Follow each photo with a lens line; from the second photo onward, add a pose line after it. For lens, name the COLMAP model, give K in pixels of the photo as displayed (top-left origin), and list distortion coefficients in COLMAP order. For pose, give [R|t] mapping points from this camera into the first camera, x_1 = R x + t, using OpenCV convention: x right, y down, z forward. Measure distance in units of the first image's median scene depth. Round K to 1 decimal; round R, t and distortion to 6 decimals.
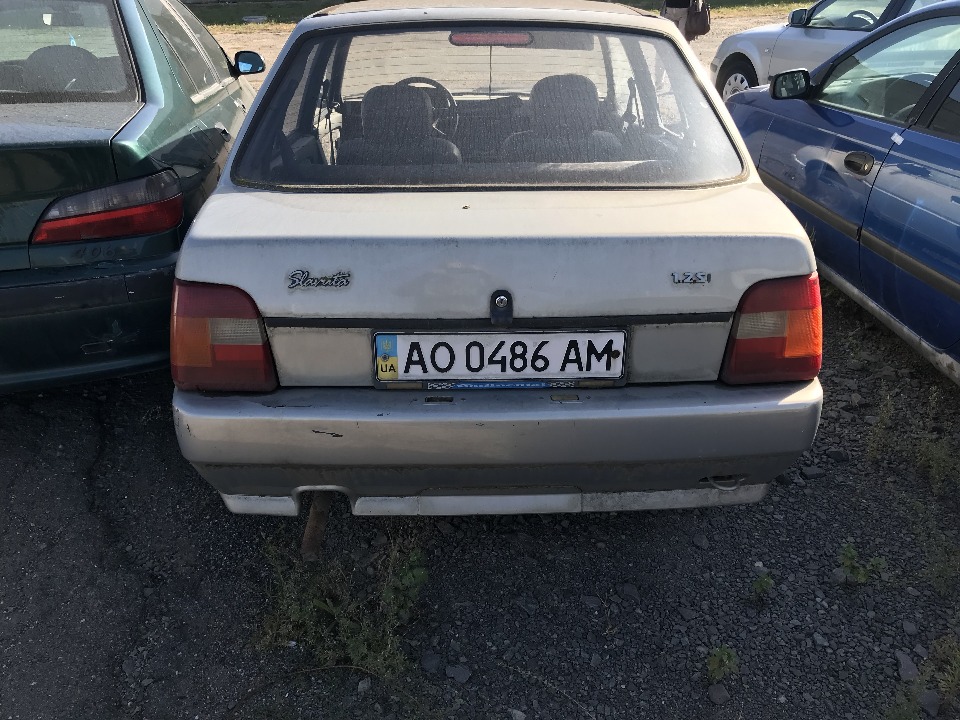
lens RADIAL K [[780.4, 0, 480.0], [0, 780.4, 360.0], [0, 0, 1]] dist [0.000988, -0.009287]
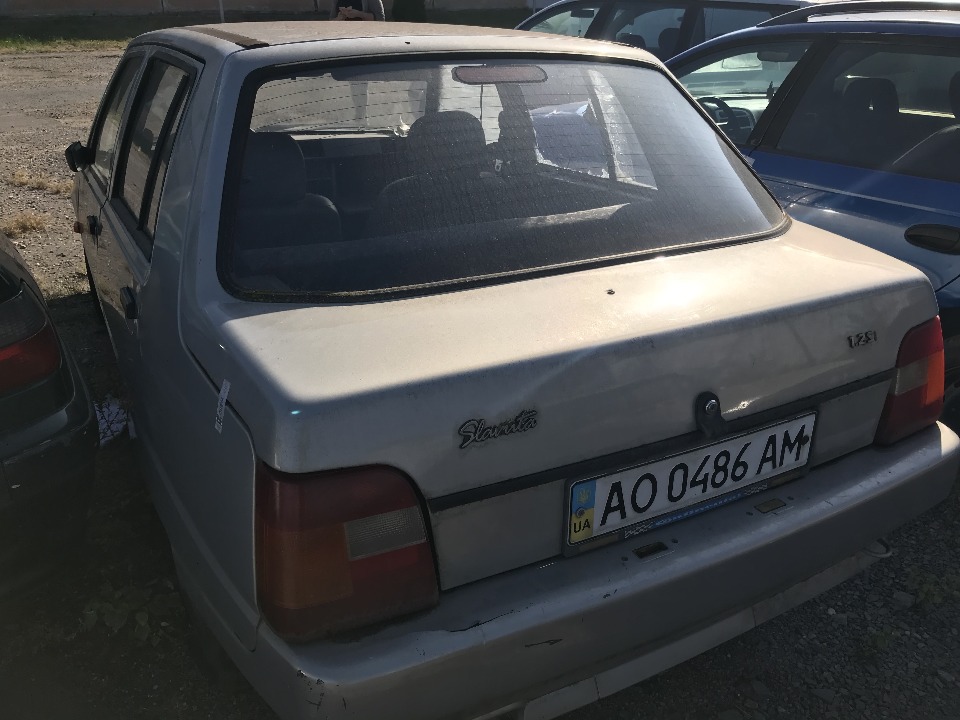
lens RADIAL K [[780.4, 0, 480.0], [0, 780.4, 360.0], [0, 0, 1]] dist [0.000988, -0.009287]
pose [[0.894557, -0.169405, 0.413607, -0.477820], [0.182479, 0.983177, 0.008020, -0.164386], [-0.408007, 0.068301, 0.910420, 0.366782]]
